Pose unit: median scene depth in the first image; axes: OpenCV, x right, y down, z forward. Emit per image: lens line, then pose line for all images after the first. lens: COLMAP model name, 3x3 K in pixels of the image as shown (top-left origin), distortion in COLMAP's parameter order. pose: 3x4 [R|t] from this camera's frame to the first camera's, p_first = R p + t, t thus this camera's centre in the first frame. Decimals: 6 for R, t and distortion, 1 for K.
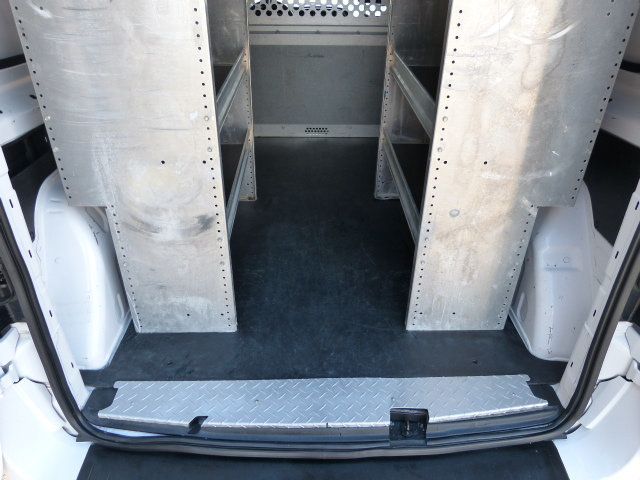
lens RADIAL K [[477.4, 0, 319.7], [0, 477.4, 242.6], [0, 0, 1]] dist [-0.024563, 0.012137]
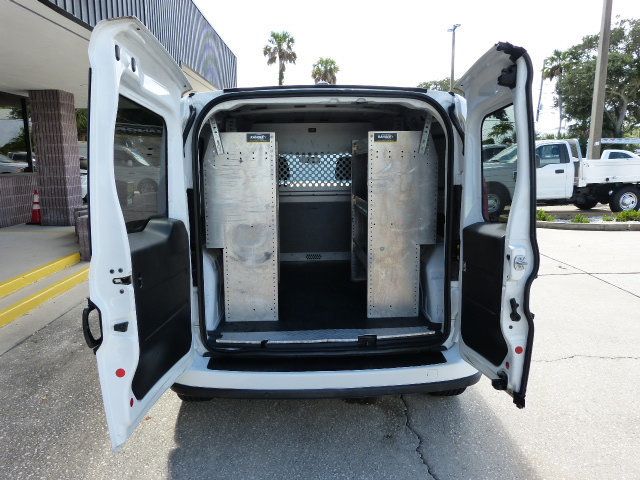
lens RADIAL K [[472.1, 0, 320.0], [0, 472.1, 240.0], [0, 0, 1]] dist [-0.016435, 0.000331]
pose [[0.999234, -0.027140, 0.028190, -0.061418], [0.035911, 0.922171, -0.385113, 0.726528], [-0.015544, 0.385830, 0.922439, -1.010044]]
